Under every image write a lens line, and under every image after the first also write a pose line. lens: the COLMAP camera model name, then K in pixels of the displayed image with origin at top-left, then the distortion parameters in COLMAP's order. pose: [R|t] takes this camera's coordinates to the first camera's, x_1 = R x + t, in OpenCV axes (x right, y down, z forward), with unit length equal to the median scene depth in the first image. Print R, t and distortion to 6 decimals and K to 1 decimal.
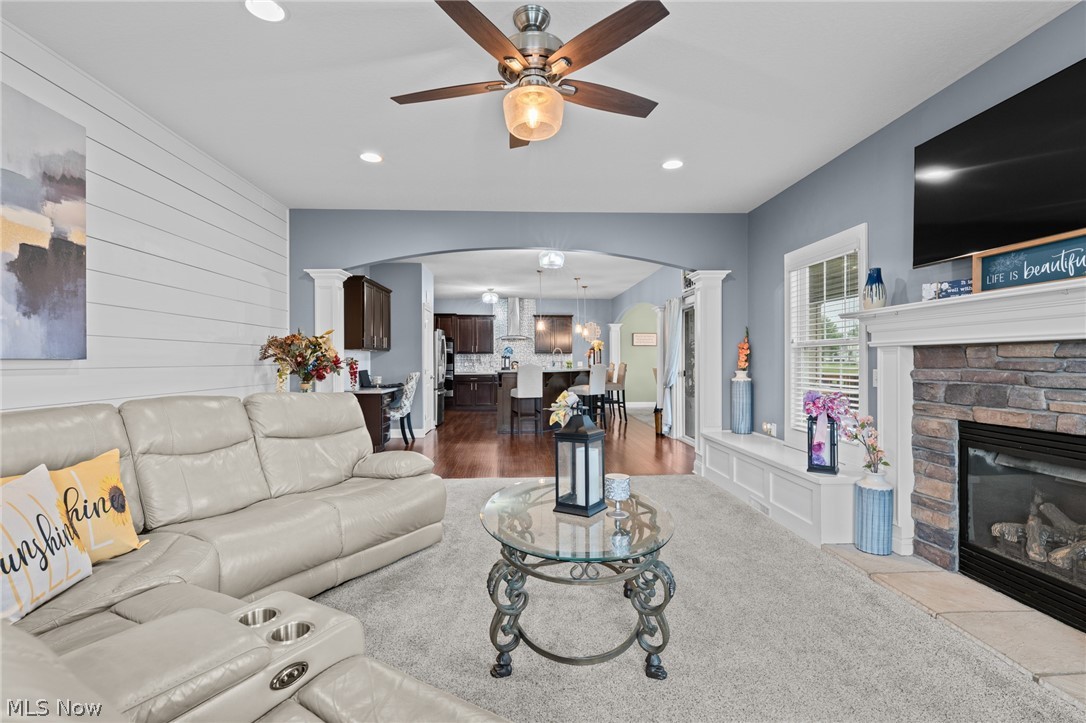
lens RADIAL K [[493.8, 0, 541.0], [0, 493.8, 359.9], [0, 0, 1]] dist [0.008964, -0.001965]
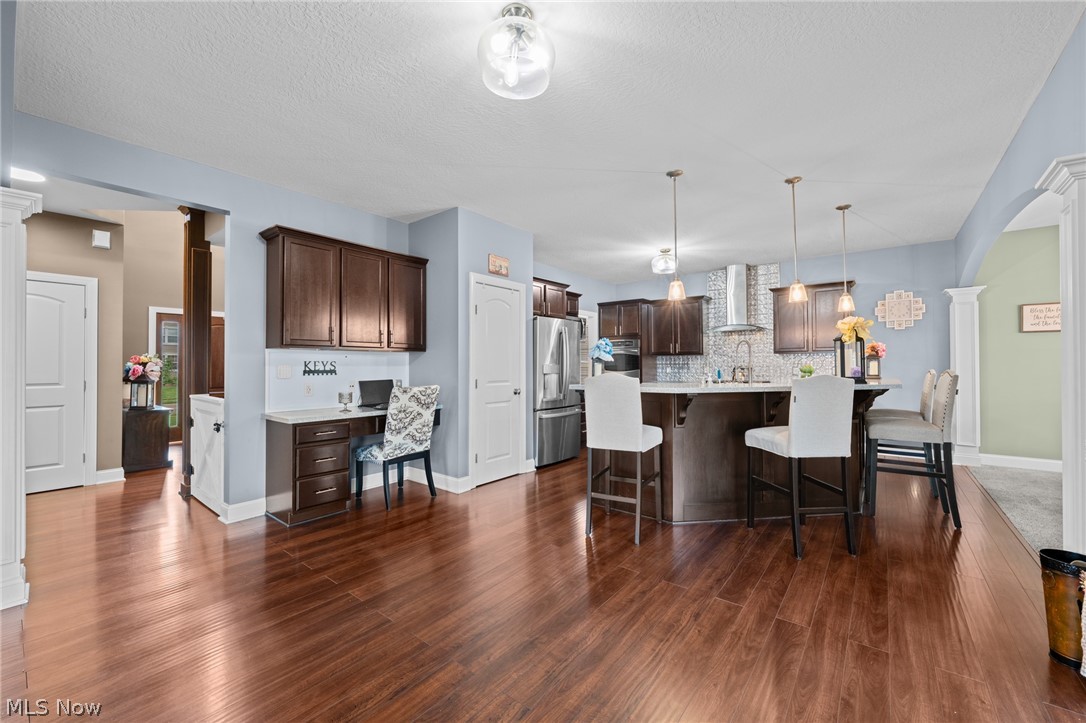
lens RADIAL K [[427.6, 0, 534.7], [0, 427.6, 358.4], [0, 0, 1]] dist [-0.013772, -0.000180]
pose [[0.742759, -0.014643, -0.669399, 0.120853], [0.003836, 0.999837, -0.017615, 0.001123], [0.669548, 0.010516, 0.742694, 0.442231]]
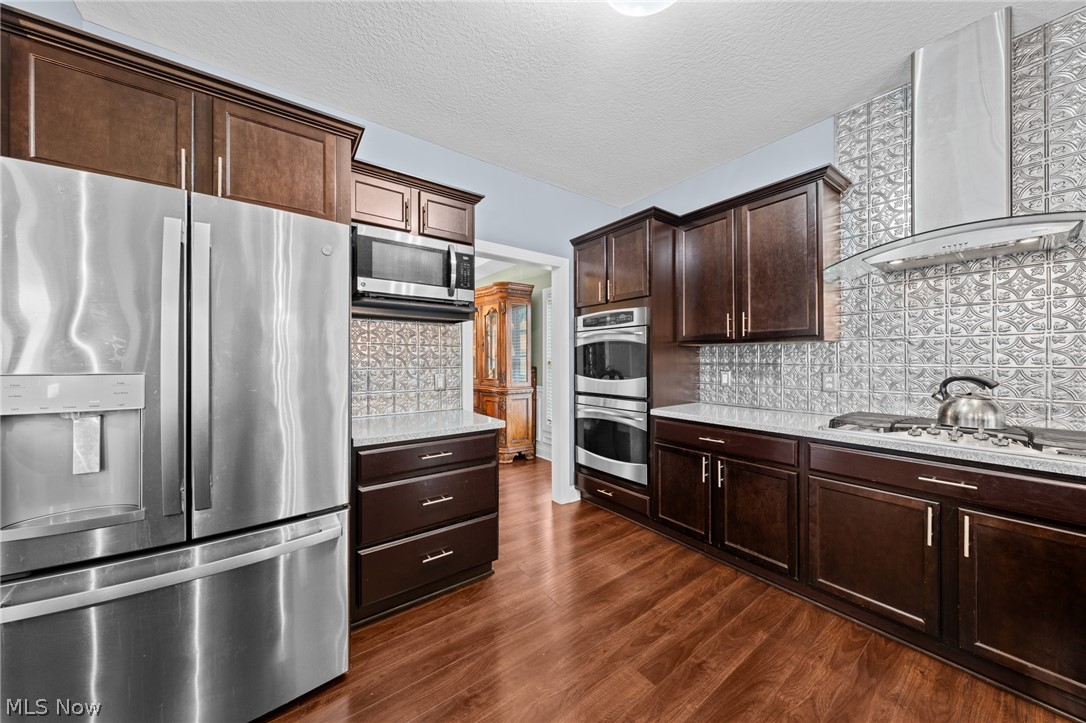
lens RADIAL K [[368.5, 0, 538.2], [0, 368.5, 360.7], [0, 0, 1]] dist [-0.001601, 0.000378]
pose [[0.548152, -0.002455, -0.836375, -0.026646], [0.002361, 0.999996, -0.001387, -0.002967], [0.836375, -0.001214, 0.548156, 0.820726]]
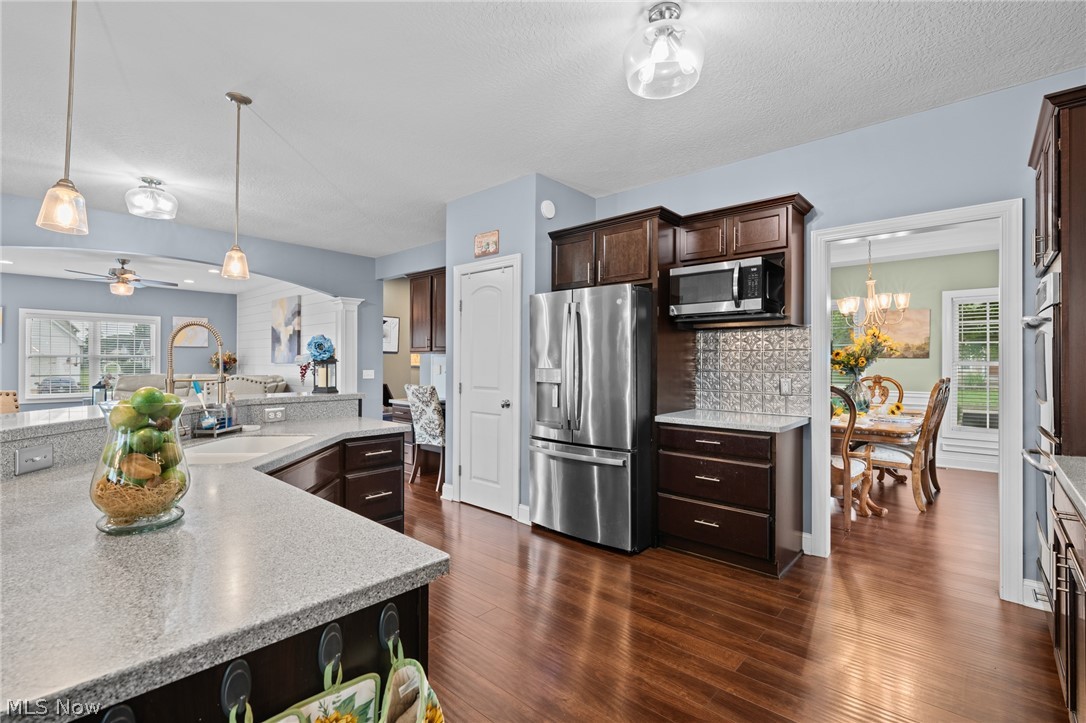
lens RADIAL K [[493.8, 0, 543.6], [0, 493.8, 361.6], [0, 0, 1]] dist [0.008964, -0.001965]
pose [[-0.703929, -0.007988, -0.710225, 0.064438], [-0.007810, 0.999963, -0.003505, -0.003393], [0.710227, 0.003079, -0.703966, 0.993047]]
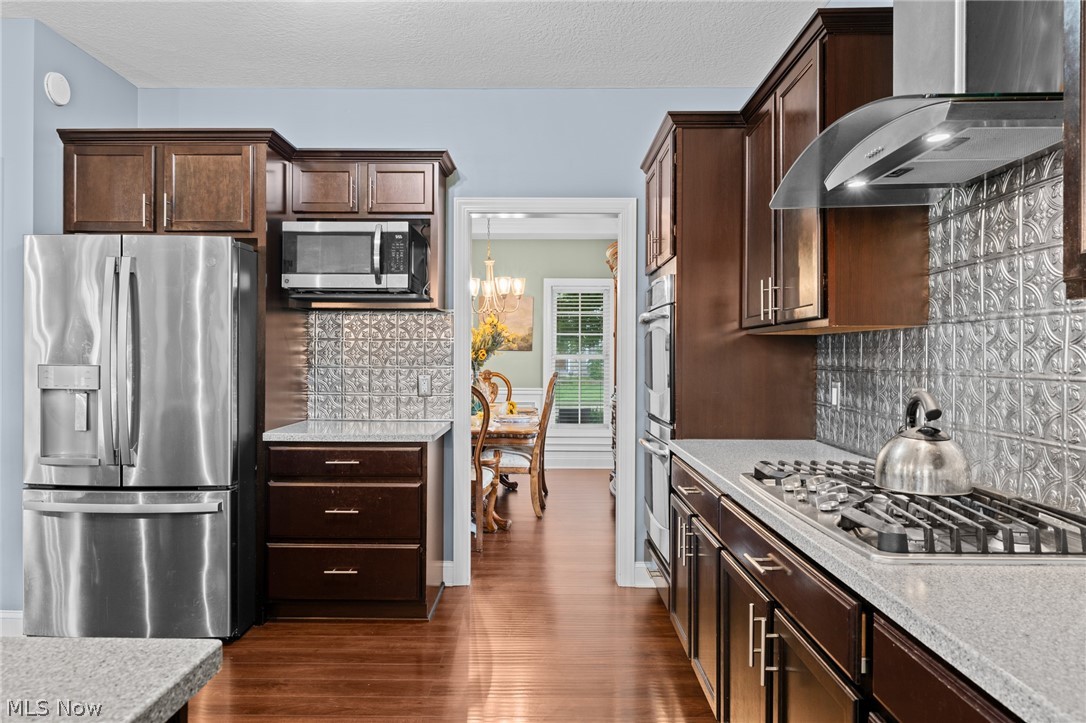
lens RADIAL K [[721.3, 0, 533.3], [0, 721.3, 361.4], [0, 0, 1]] dist [0.012087, 0.000134]
pose [[-0.071996, 0.001593, -0.997404, 0.094790], [-0.007532, 0.999969, 0.002141, -0.003283], [0.997376, 0.007666, -0.071982, 0.965732]]
